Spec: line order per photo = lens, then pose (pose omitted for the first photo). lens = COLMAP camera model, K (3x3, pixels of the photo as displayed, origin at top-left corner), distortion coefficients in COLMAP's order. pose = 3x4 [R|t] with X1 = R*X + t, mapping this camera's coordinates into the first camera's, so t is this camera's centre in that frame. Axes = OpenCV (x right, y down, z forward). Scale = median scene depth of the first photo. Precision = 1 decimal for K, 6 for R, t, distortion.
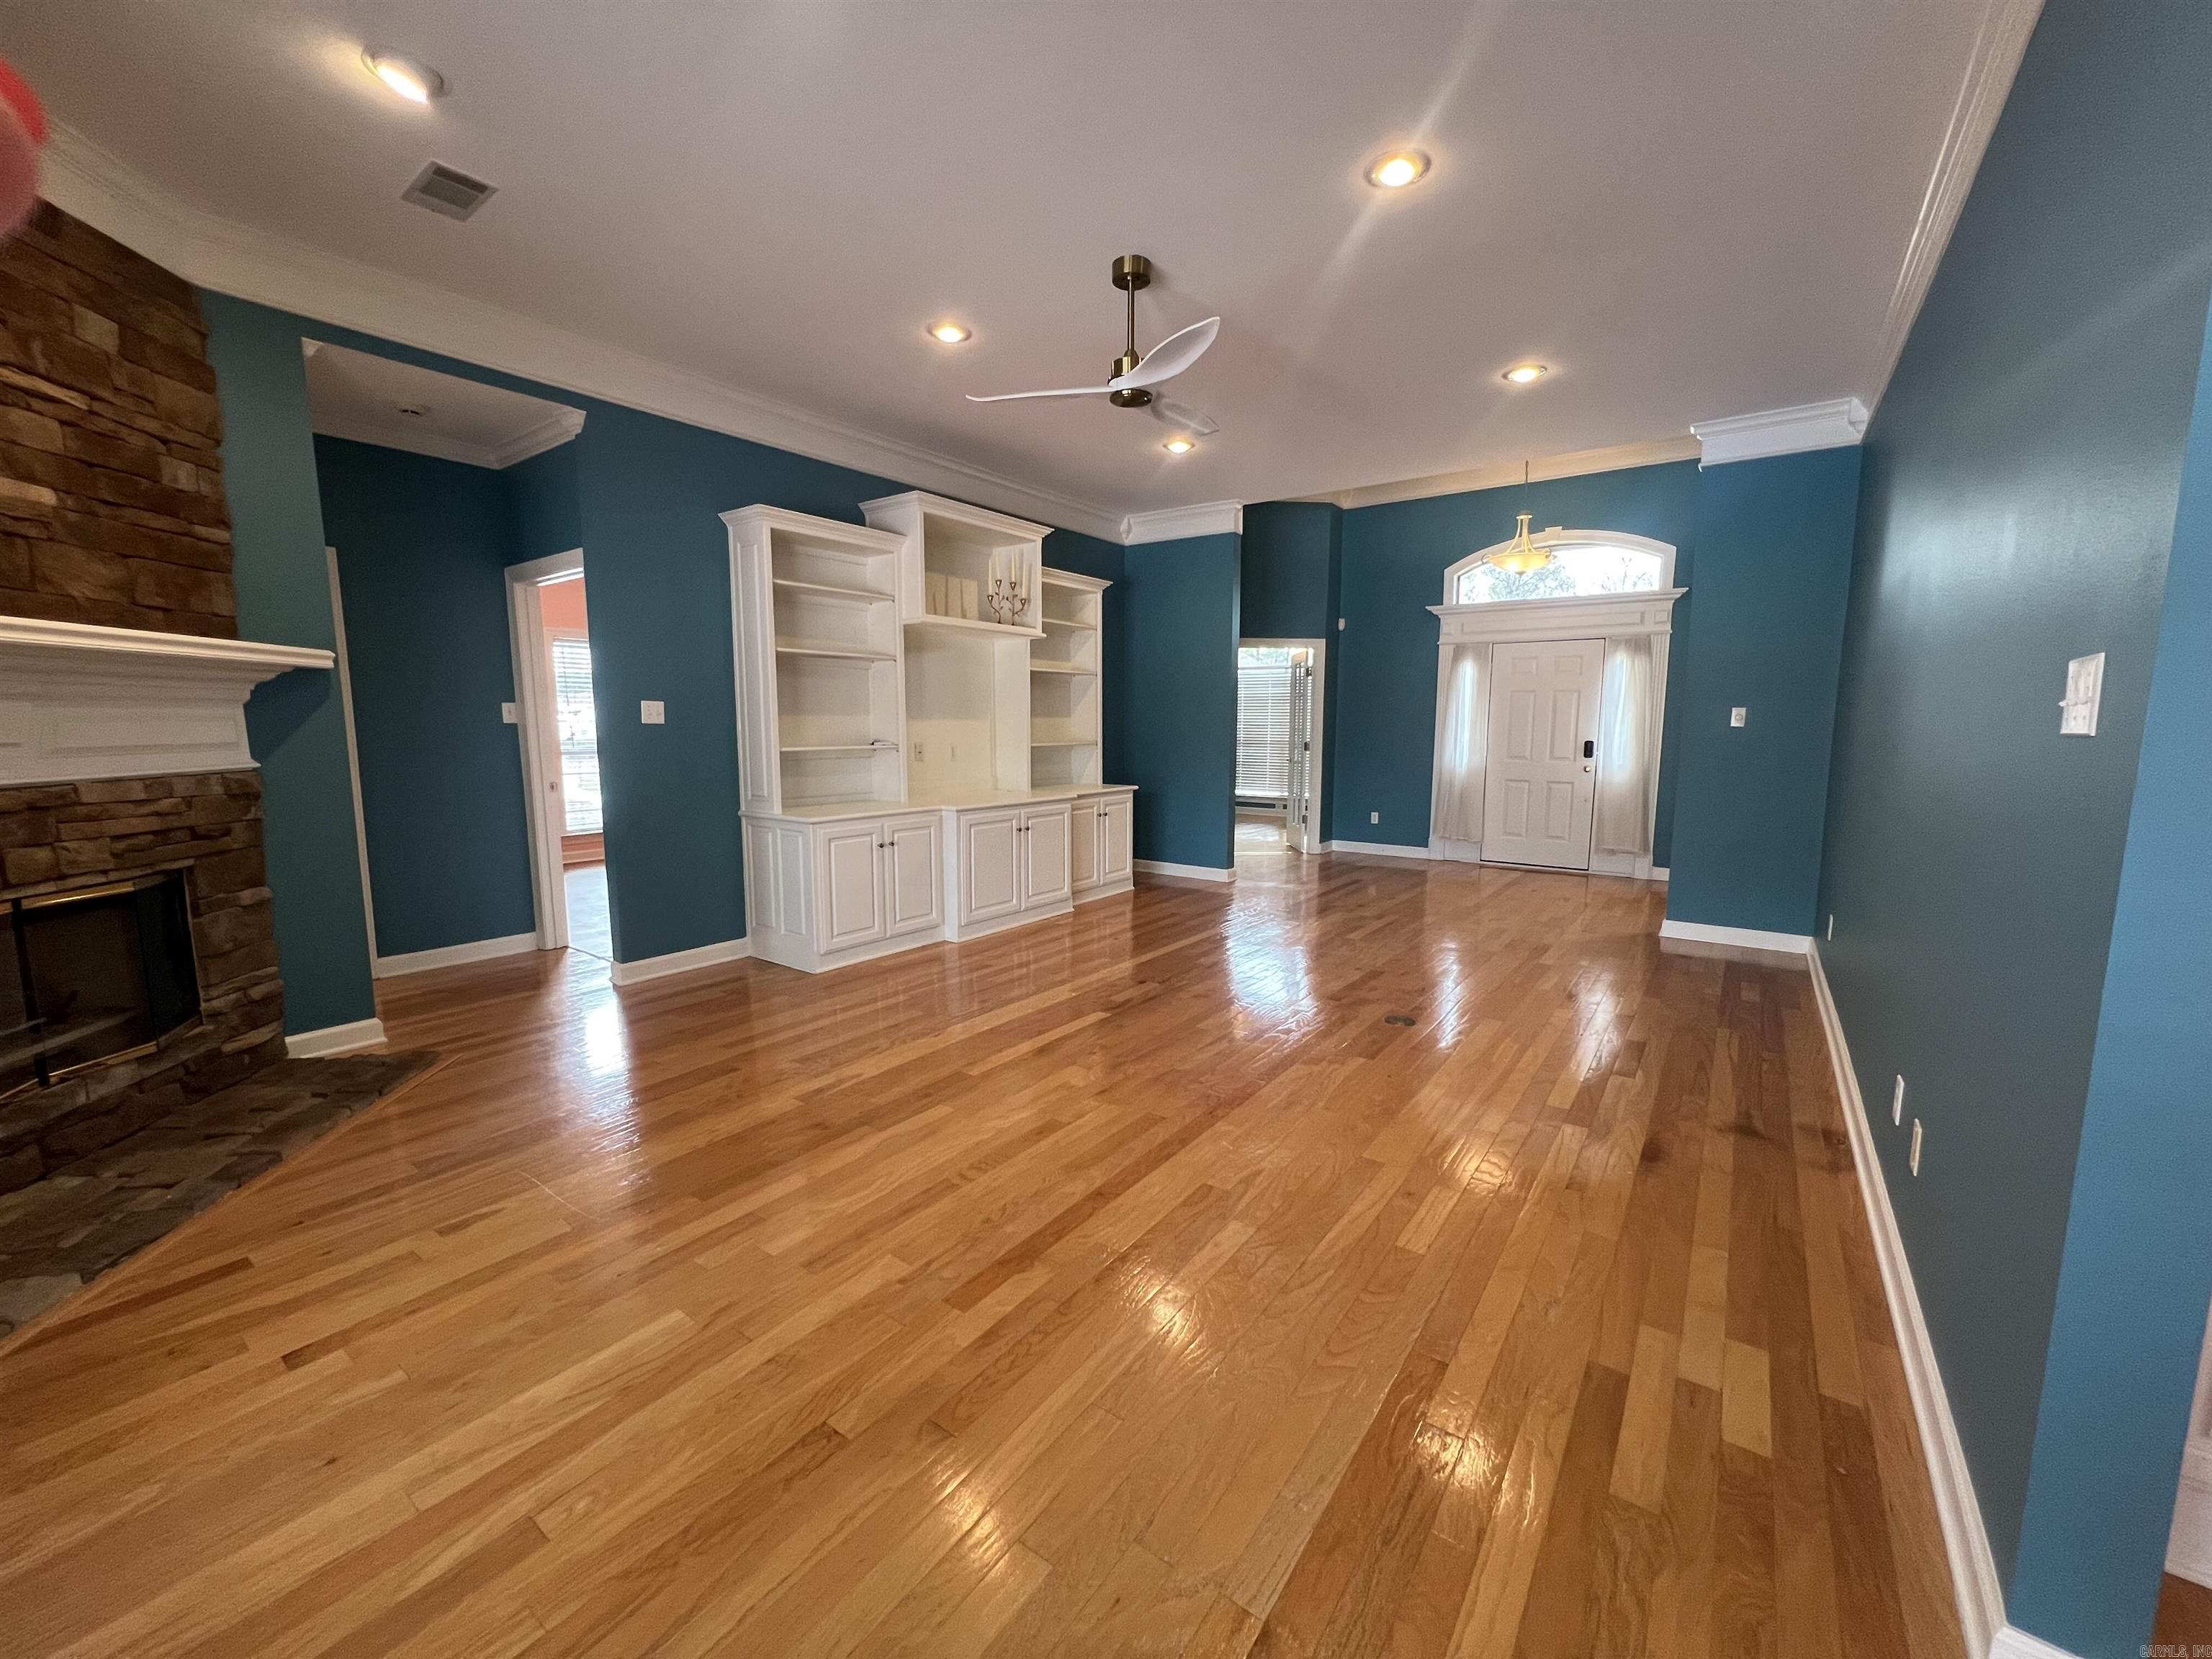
lens RADIAL K [[884.2, 0, 1106.5], [0, 884.2, 830.8], [0, 0, 1]] dist [-0.002410, 0.000923]
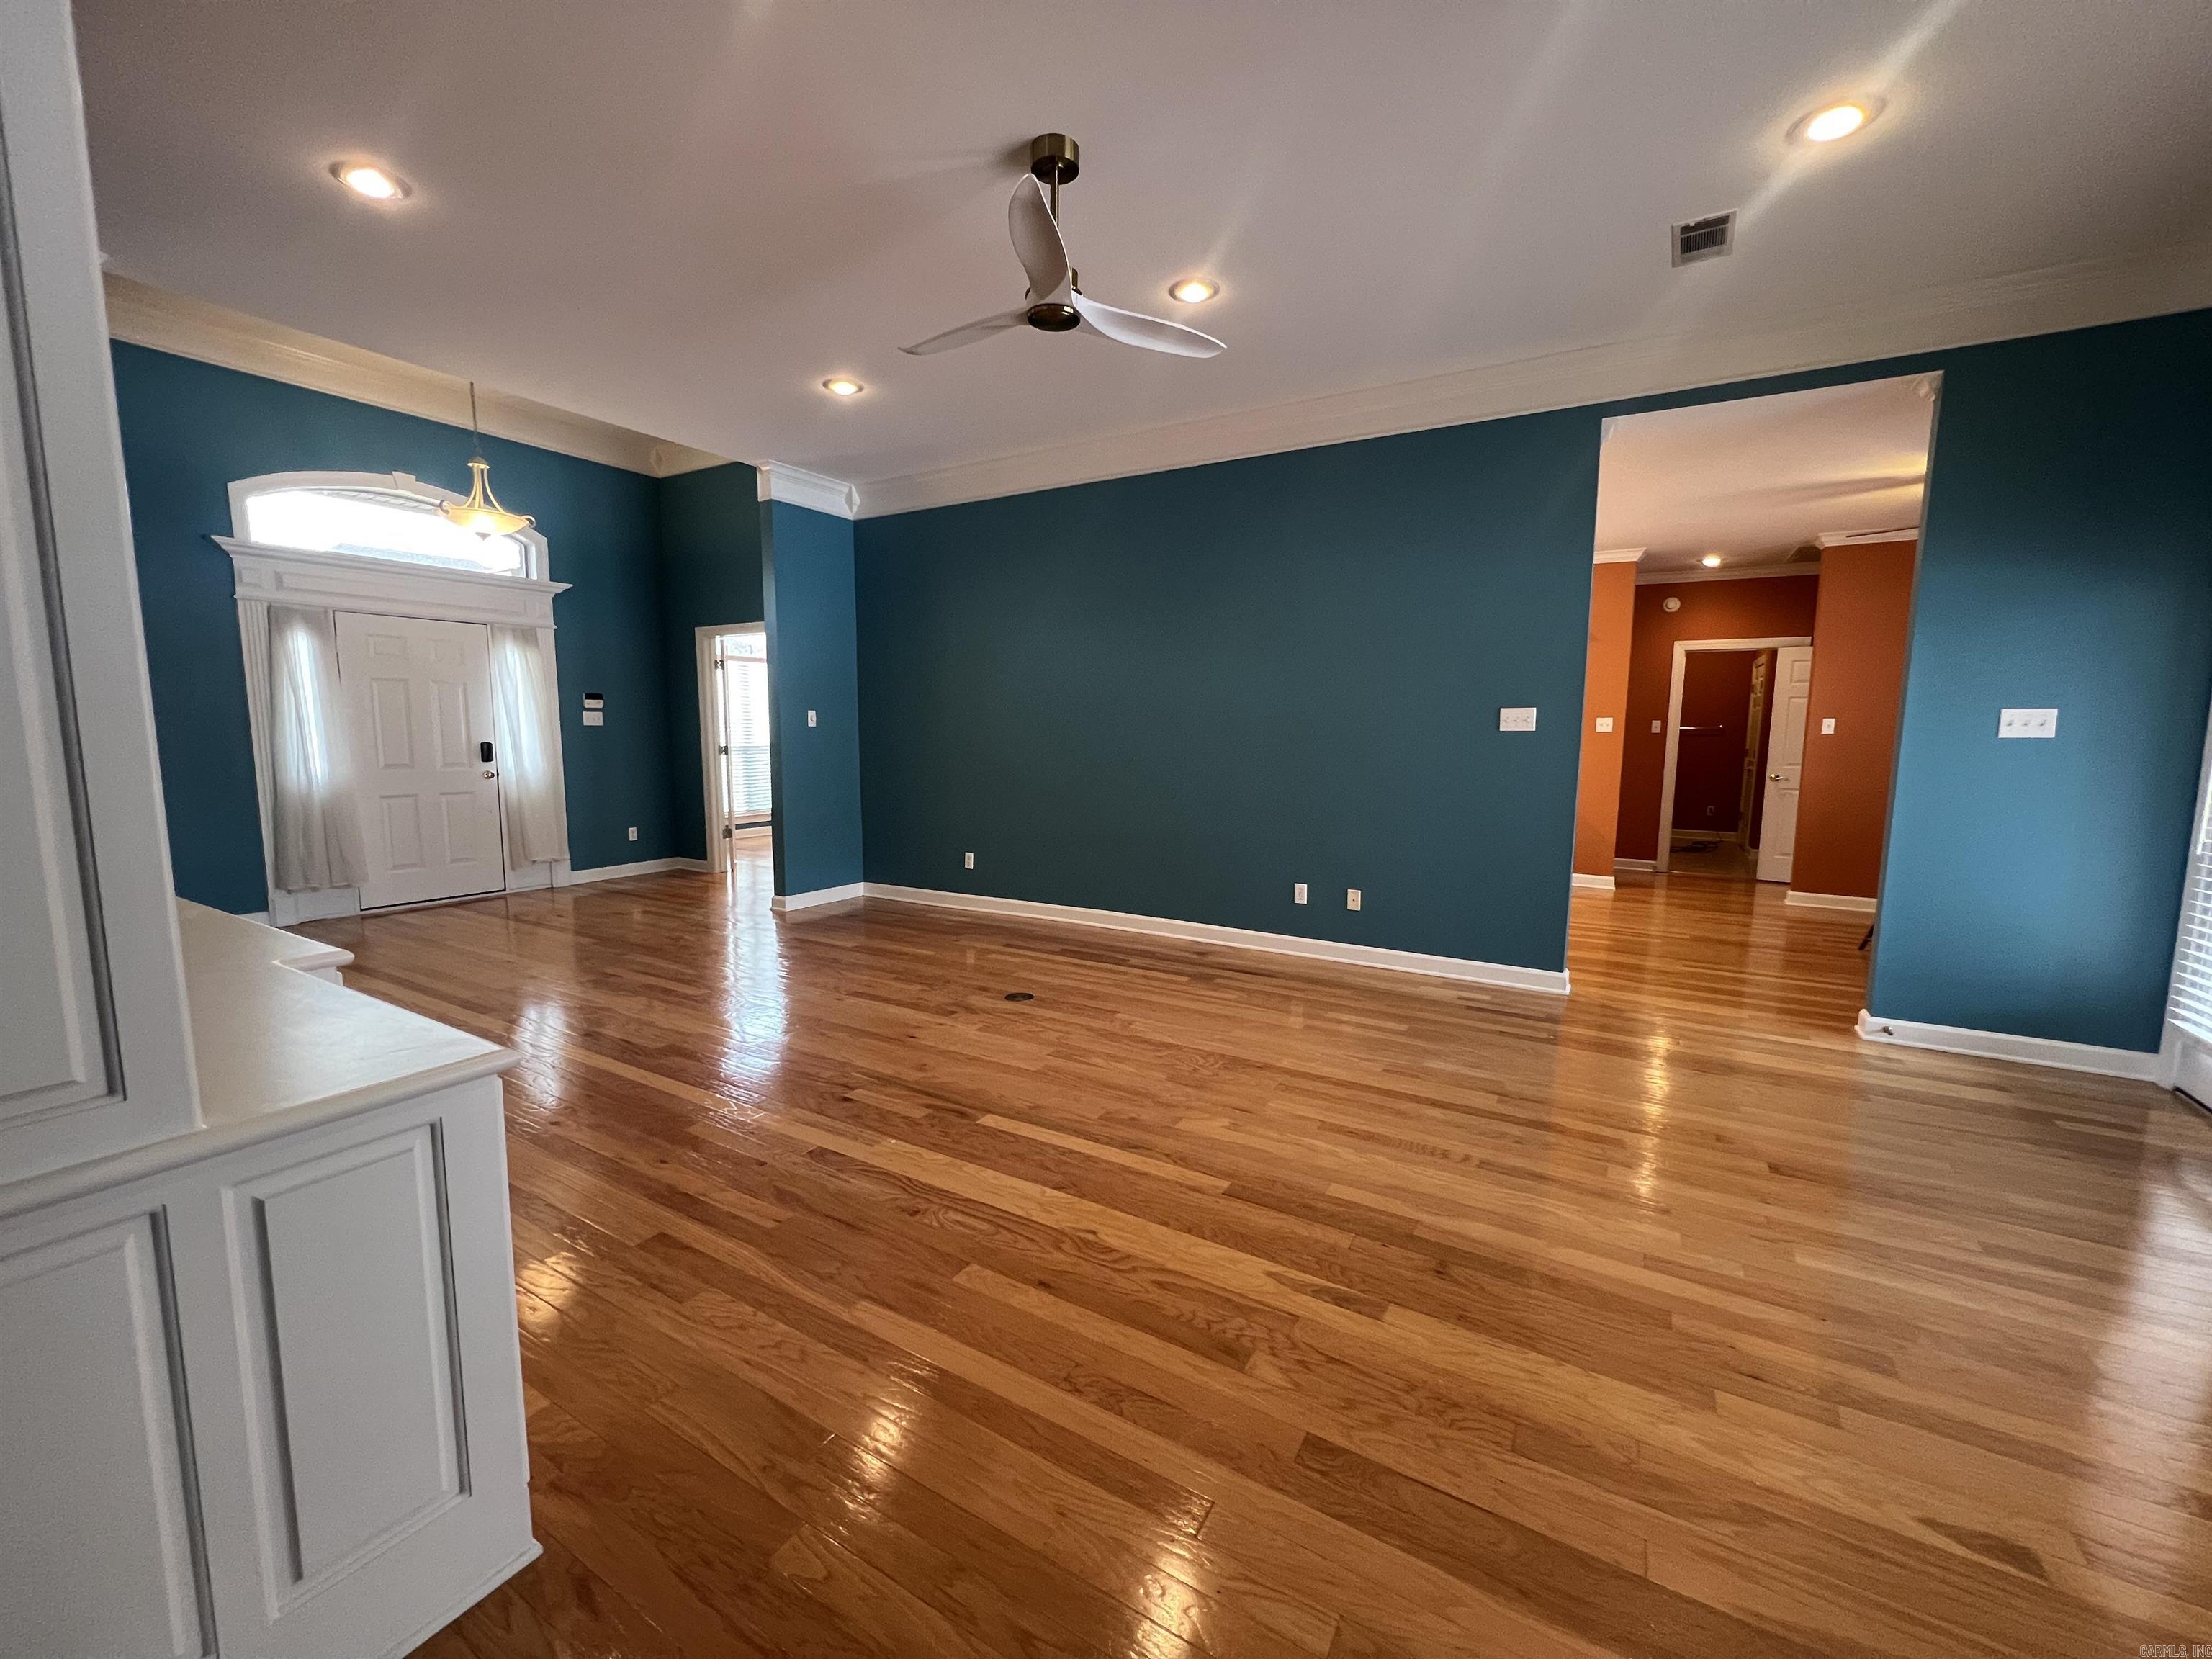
lens RADIAL K [[884.2, 0, 1103.2], [0, 884.2, 825.8], [0, 0, 1]] dist [-0.002410, 0.000923]
pose [[-0.090054, -0.112076, 0.989611, -0.860939], [0.113993, 0.985958, 0.122036, -0.135488], [-0.989392, 0.123799, -0.076013, 1.123655]]
